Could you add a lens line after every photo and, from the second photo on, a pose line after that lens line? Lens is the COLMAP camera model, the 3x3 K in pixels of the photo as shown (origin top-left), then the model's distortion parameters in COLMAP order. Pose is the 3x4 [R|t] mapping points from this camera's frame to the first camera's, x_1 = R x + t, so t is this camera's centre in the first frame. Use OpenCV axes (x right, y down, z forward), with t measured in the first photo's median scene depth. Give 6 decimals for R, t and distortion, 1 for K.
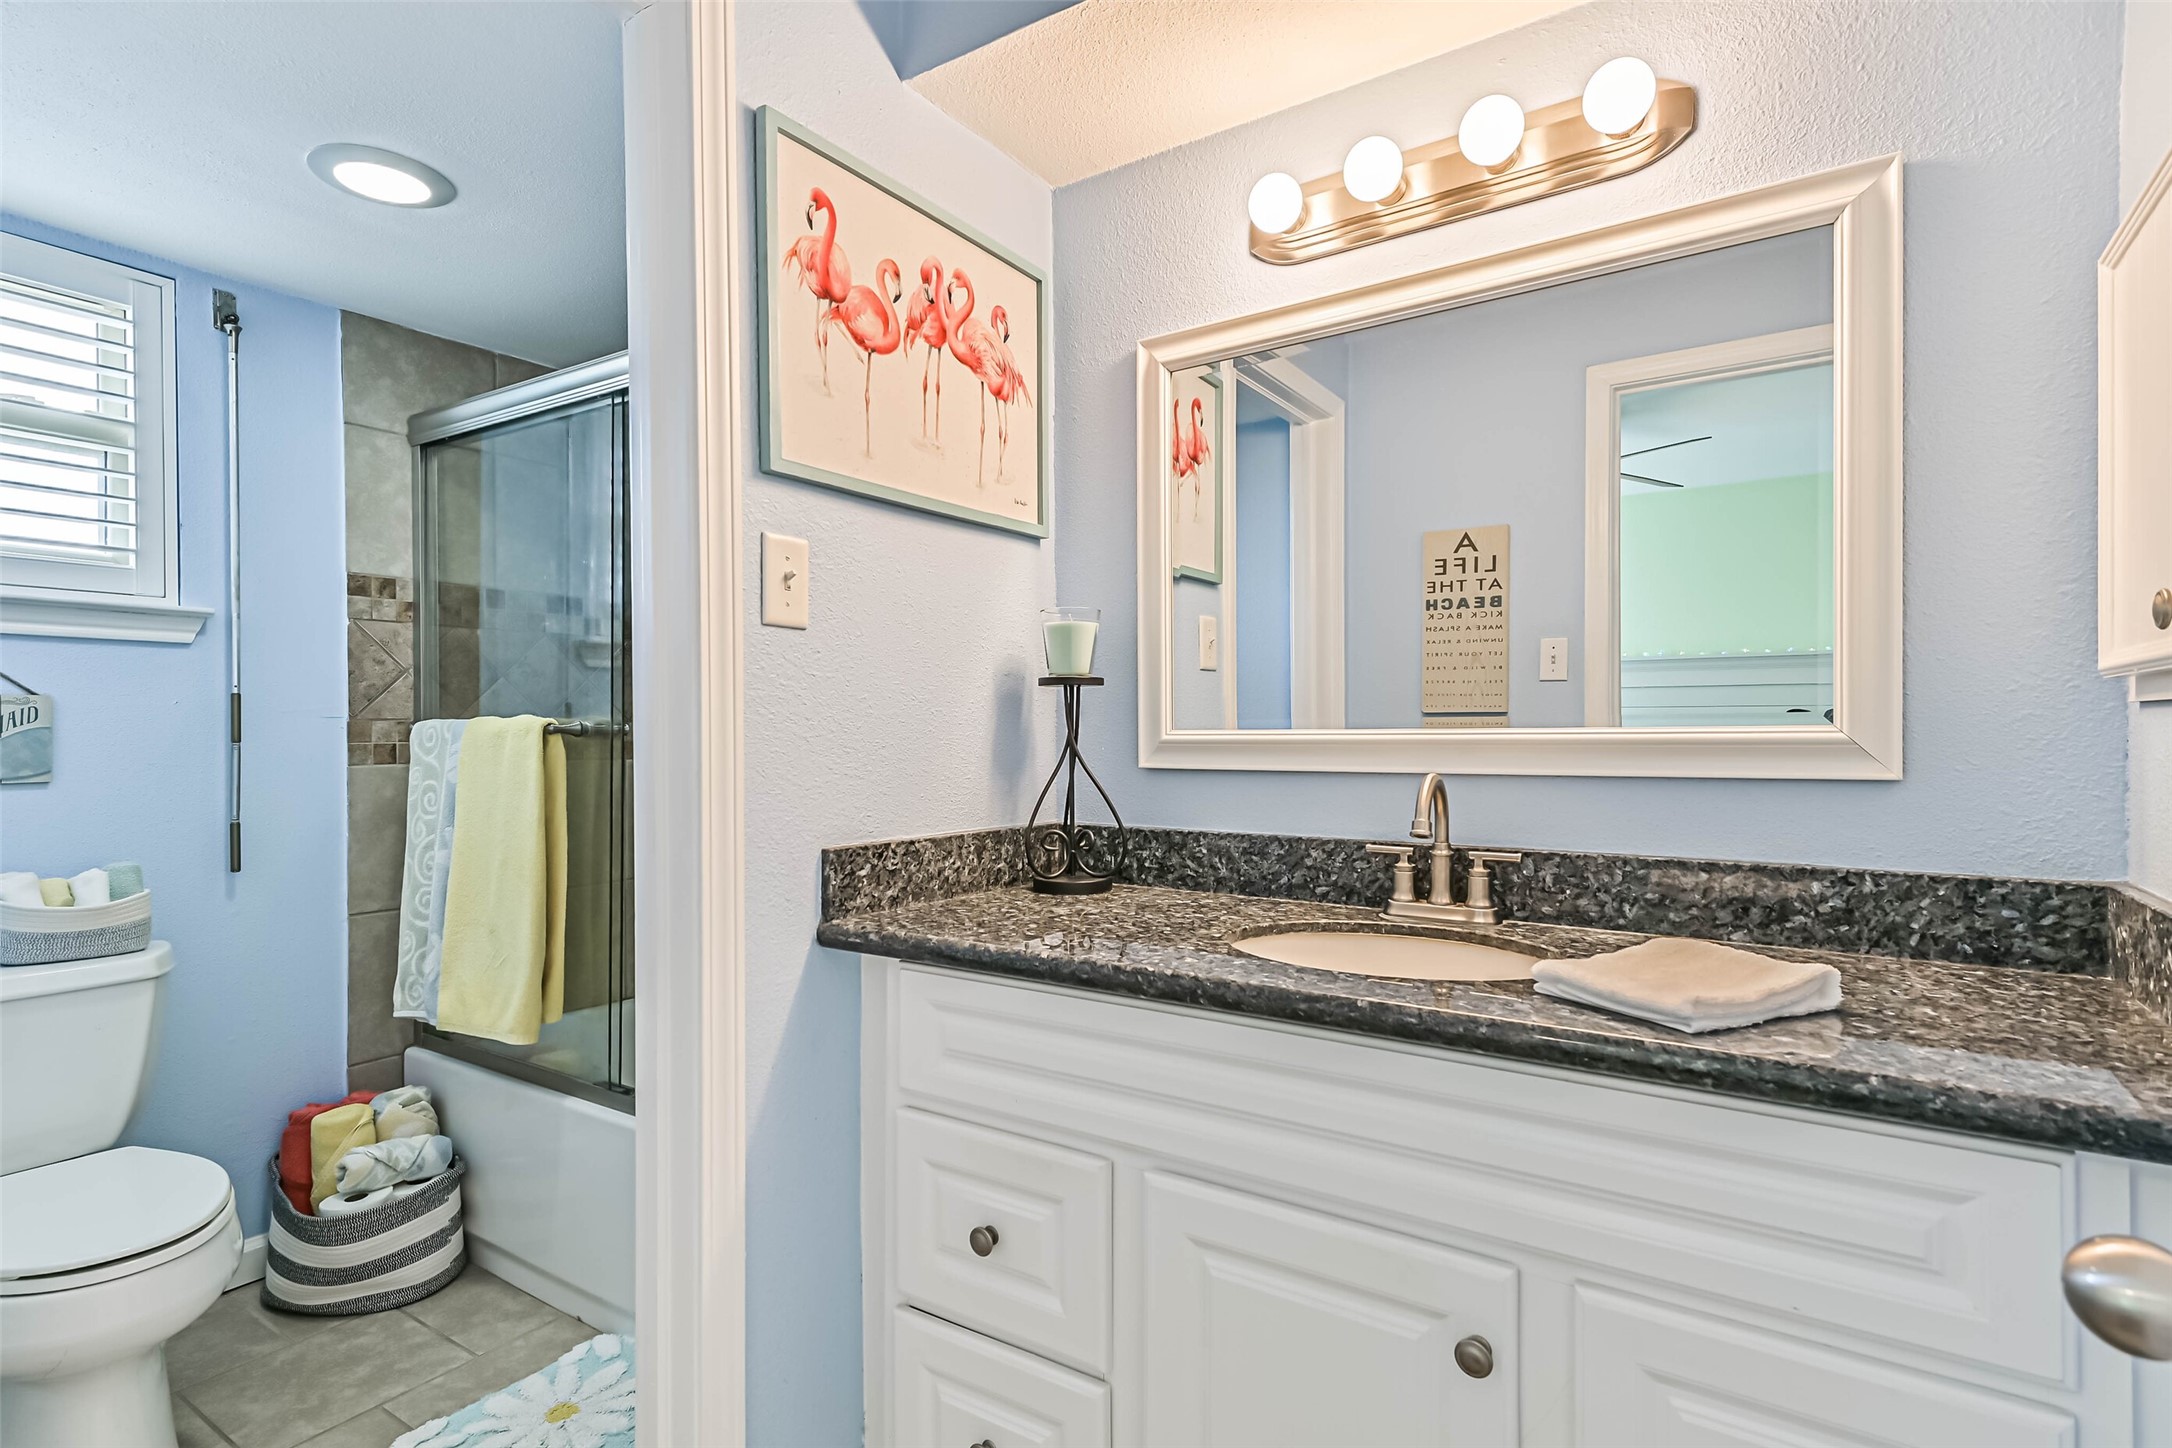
lens RADIAL K [[1063.9, 0, 1099.6], [0, 1063.9, 738.4], [0, 0, 1]] dist [-0.000735, 0.001218]
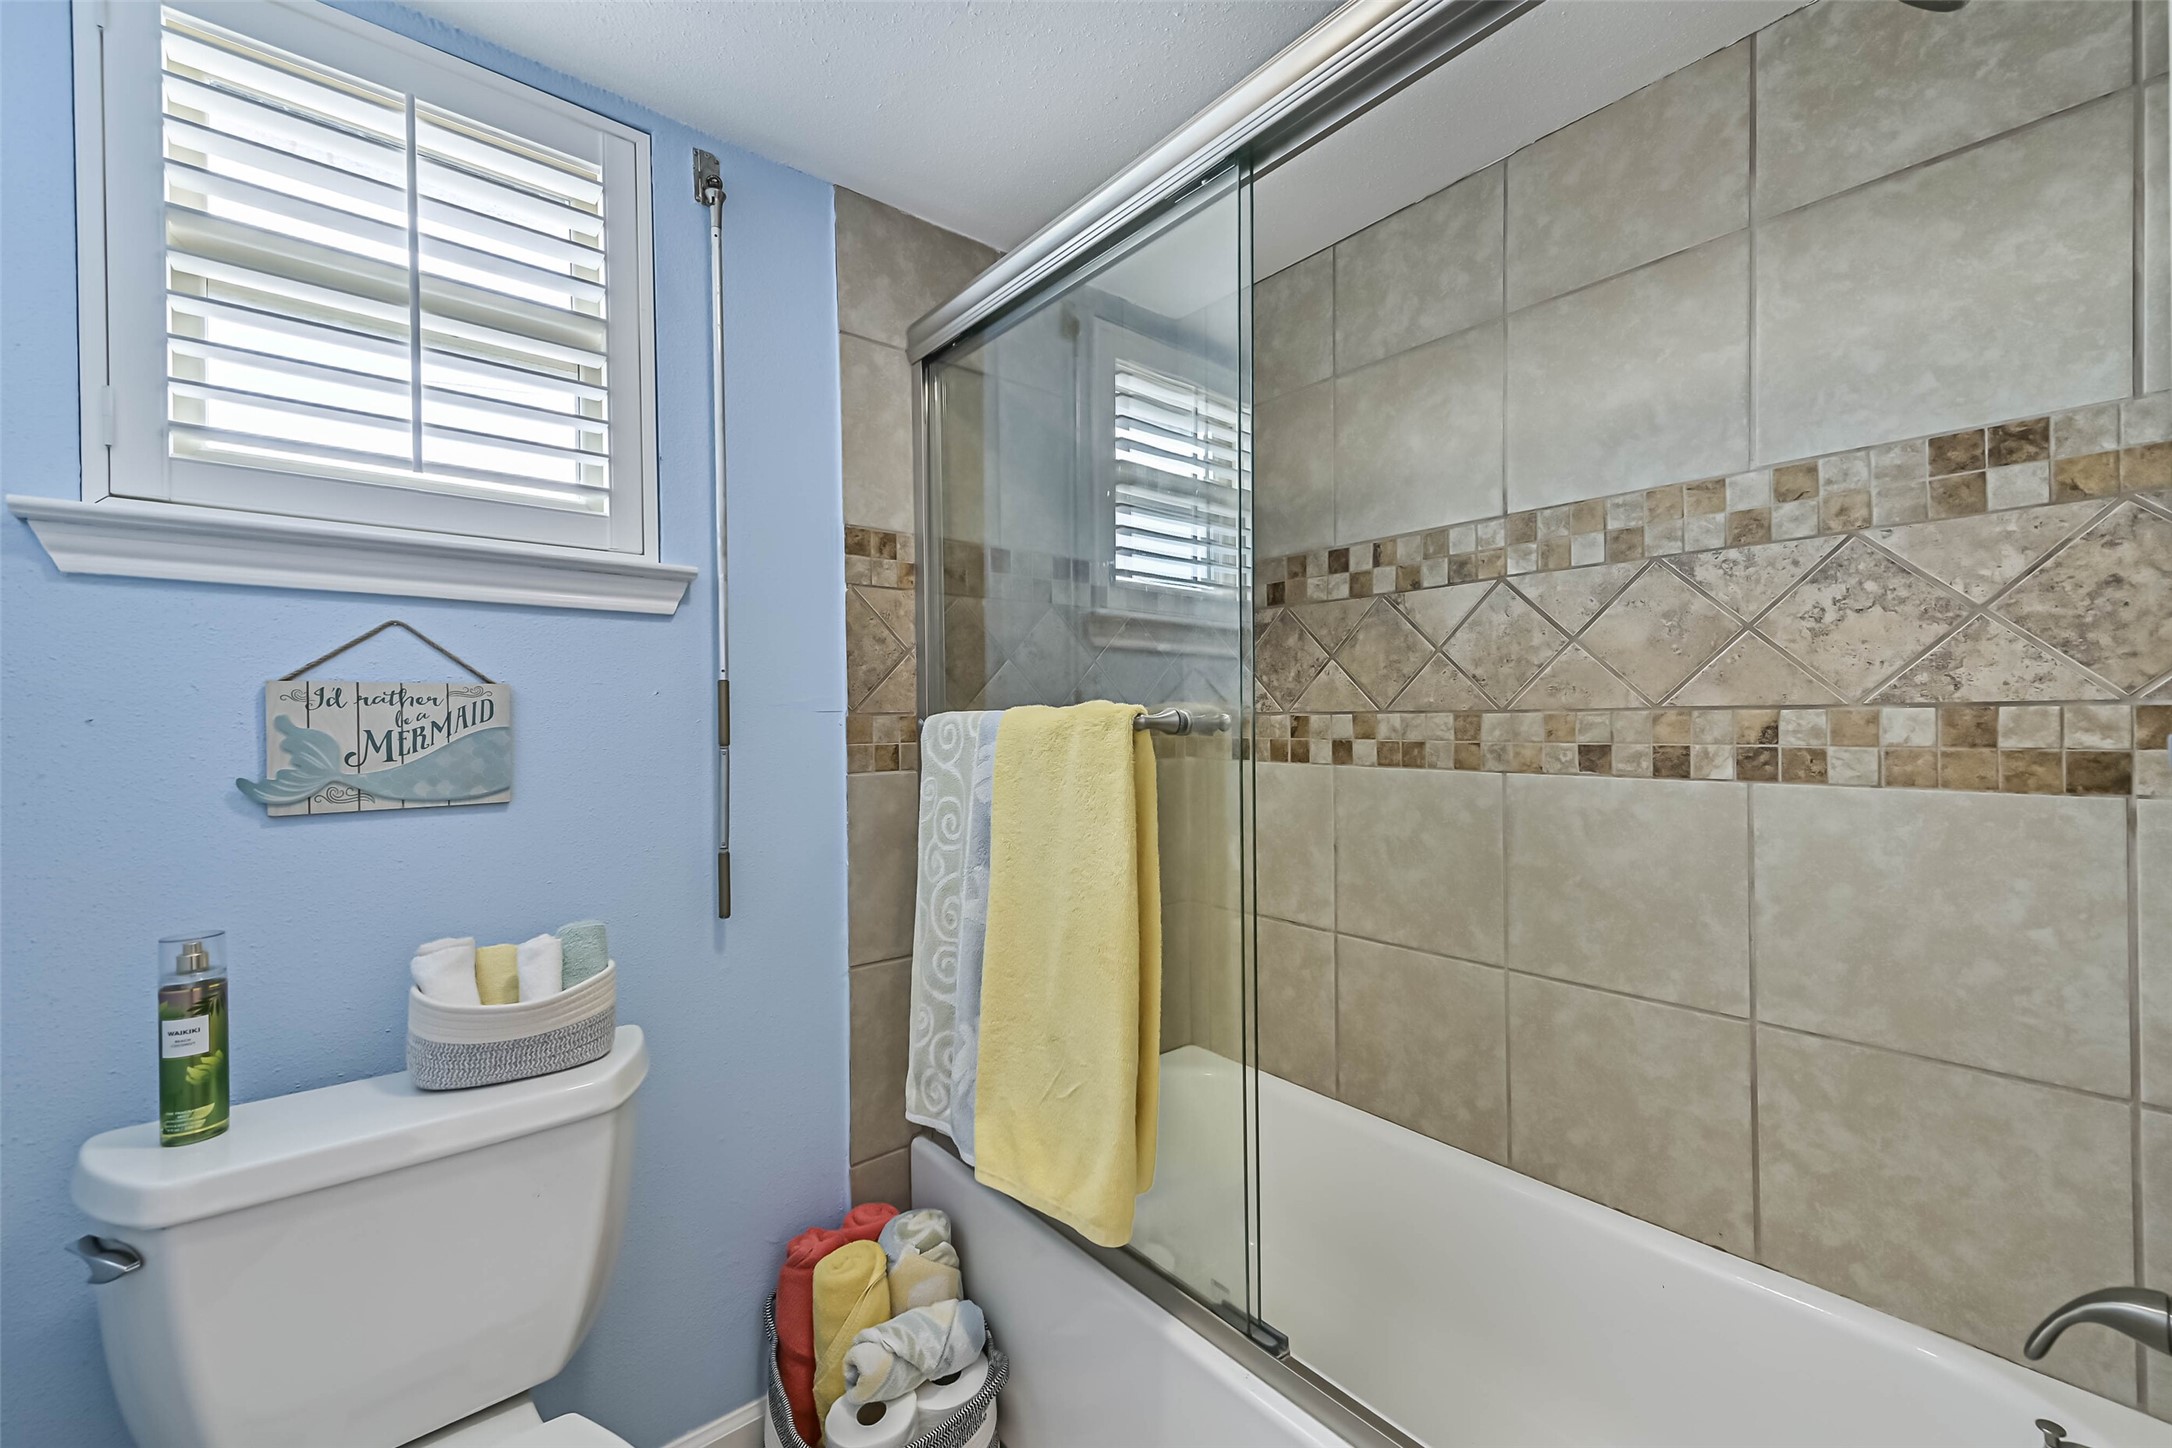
lens RADIAL K [[856.3, 0, 1081.6], [0, 856.3, 727.7], [0, 0, 1]] dist [0.010663, -0.000152]
pose [[0.952154, -0.010220, -0.305447, -0.365304], [0.009043, 0.999945, -0.005266, -0.003024], [0.305484, 0.002251, 0.952194, 0.473309]]
